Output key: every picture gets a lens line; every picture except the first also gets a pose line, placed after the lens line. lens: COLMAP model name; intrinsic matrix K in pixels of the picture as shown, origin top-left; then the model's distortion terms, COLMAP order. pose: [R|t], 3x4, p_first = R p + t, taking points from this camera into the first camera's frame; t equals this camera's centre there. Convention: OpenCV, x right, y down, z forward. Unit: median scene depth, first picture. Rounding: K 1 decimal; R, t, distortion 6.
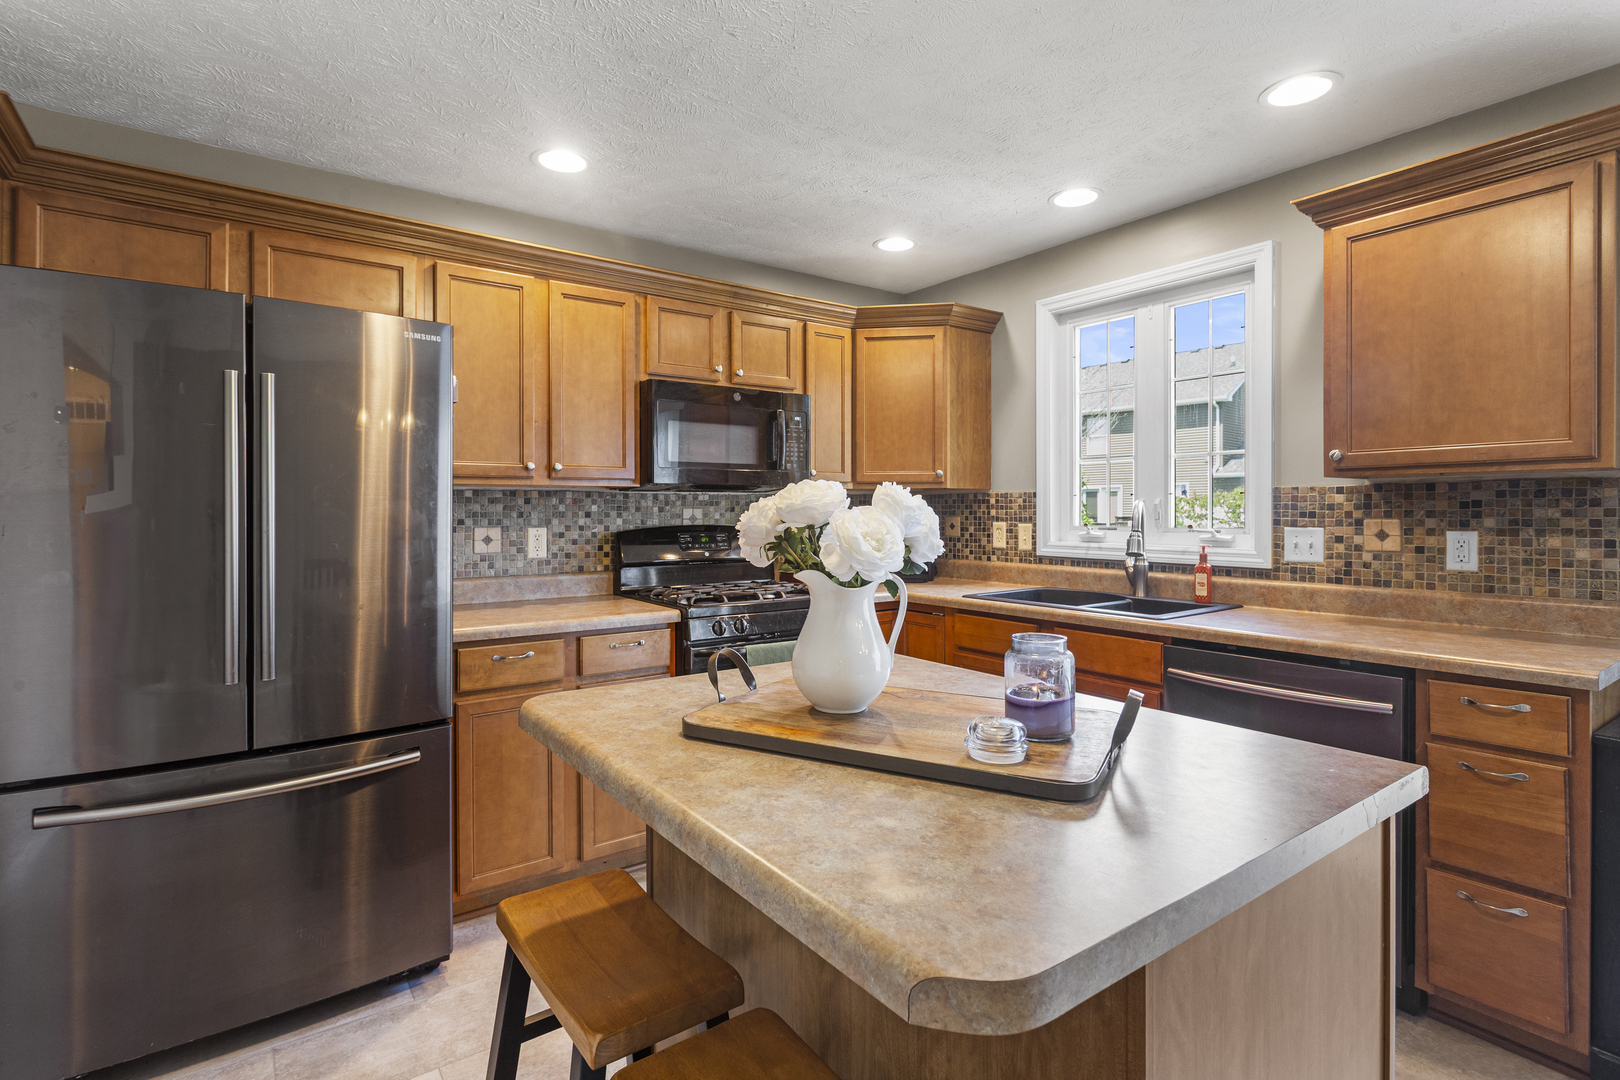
lens RADIAL K [[788.5, 0, 799.8], [0, 788.5, 515.6], [0, 0, 1]] dist [0.000017, 0.004466]
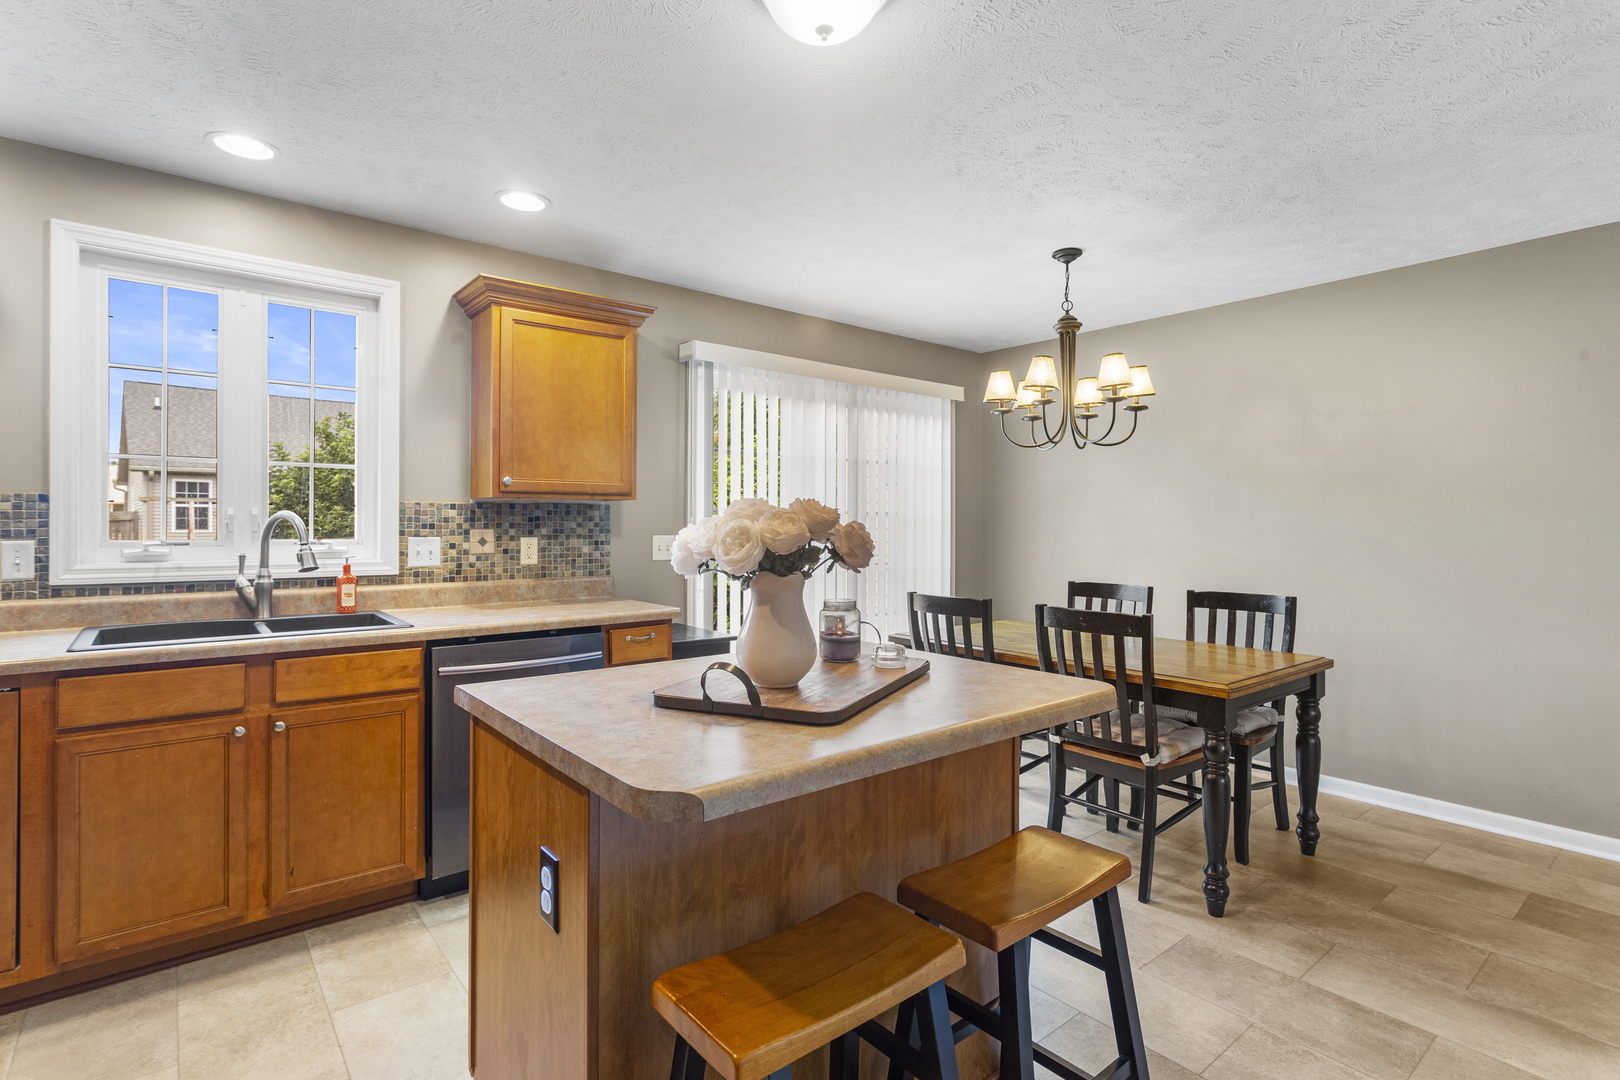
lens RADIAL K [[783.5, 0, 803.9], [0, 783.5, 523.4], [0, 0, 1]] dist [-0.001345, 0.000122]
pose [[-0.058596, 0.002423, 0.998279, -0.509200], [0.002453, 0.999994, -0.002283, -0.001305], [-0.998279, 0.002315, -0.058602, 0.455770]]
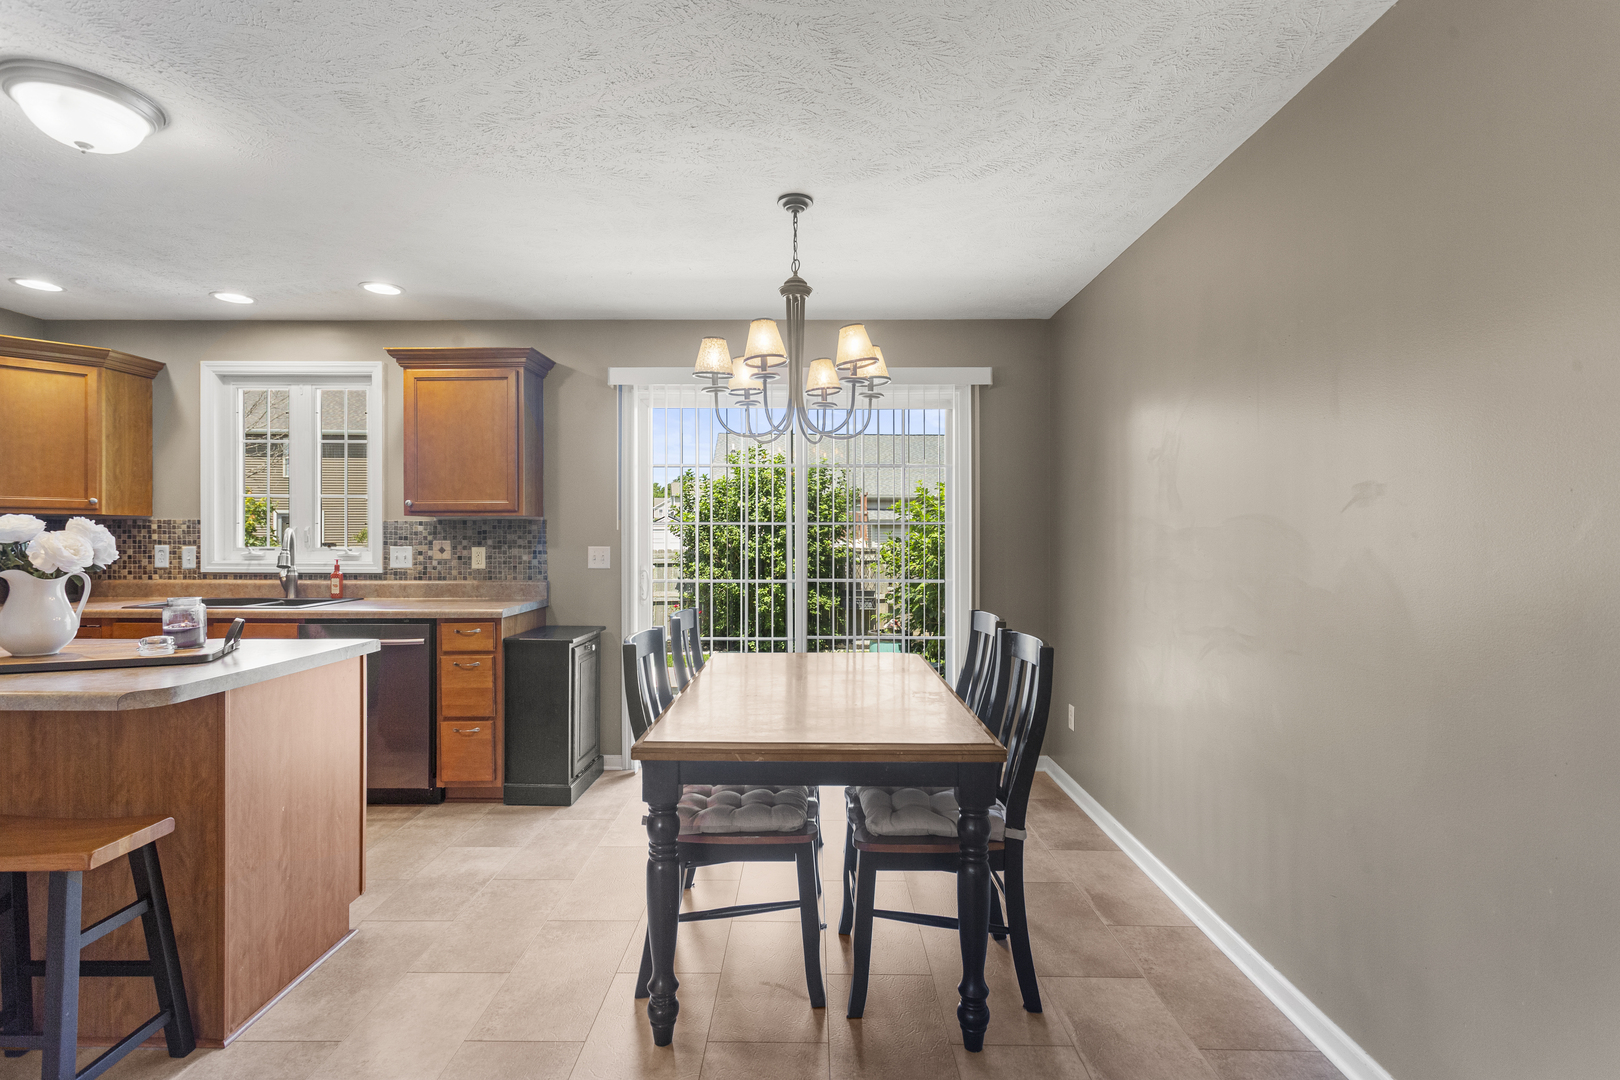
lens RADIAL K [[779.3, 0, 804.0], [0, 779.3, 537.5], [0, 0, 1]] dist [0.000075, 0.002030]
pose [[0.594318, 0.001738, 0.804228, -0.132064], [0.002781, 0.999987, -0.004216, 0.005763], [-0.804225, 0.004742, 0.594306, -0.538484]]
